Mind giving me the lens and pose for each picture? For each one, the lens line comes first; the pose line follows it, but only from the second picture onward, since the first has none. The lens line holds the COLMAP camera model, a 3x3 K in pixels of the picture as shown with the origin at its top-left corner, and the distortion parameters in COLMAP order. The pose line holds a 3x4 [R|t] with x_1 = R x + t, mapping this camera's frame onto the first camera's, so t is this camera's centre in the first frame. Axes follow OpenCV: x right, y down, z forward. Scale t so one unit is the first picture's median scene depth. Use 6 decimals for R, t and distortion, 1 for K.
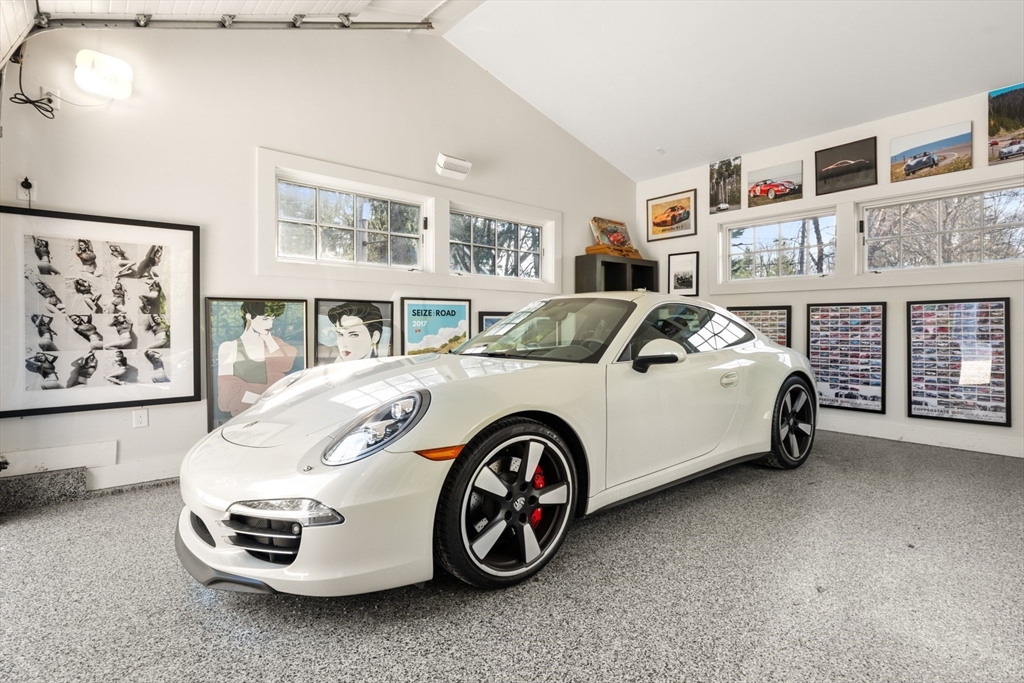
lens RADIAL K [[463.0, 0, 510.0], [0, 463.0, 335.6], [0, 0, 1]] dist [-0.005654, -0.000081]
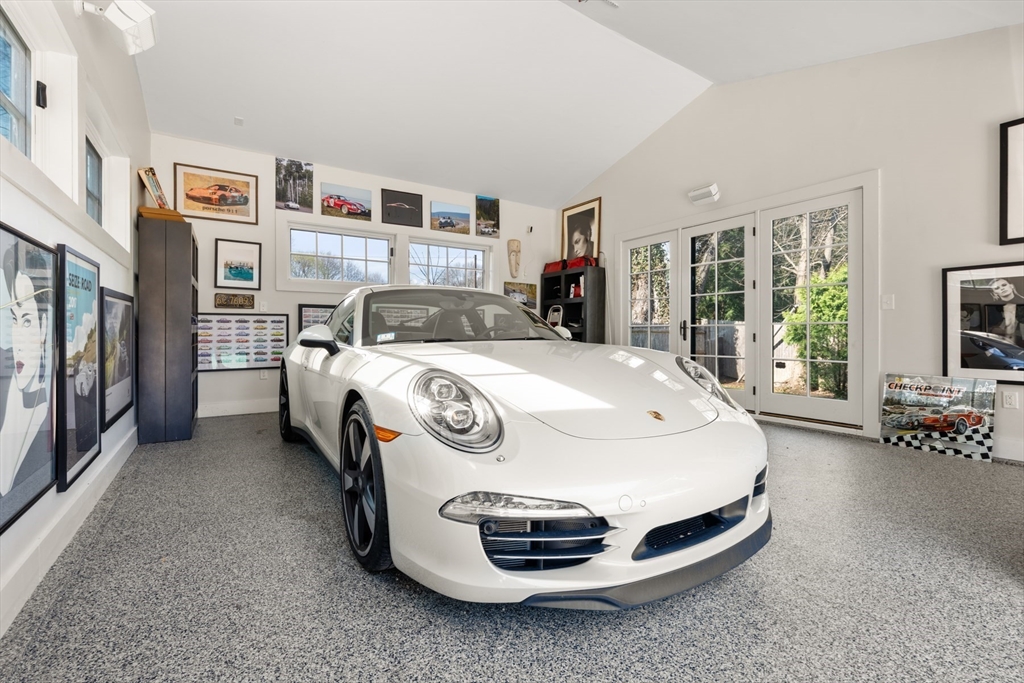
lens RADIAL K [[463.0, 0, 509.8], [0, 463.0, 335.7], [0, 0, 1]] dist [-0.005654, -0.000081]
pose [[0.180205, -0.006378, 0.983608, -0.473756], [0.012483, 0.999913, 0.004196, 0.011057], [-0.983550, 0.011522, 0.180269, 0.359236]]
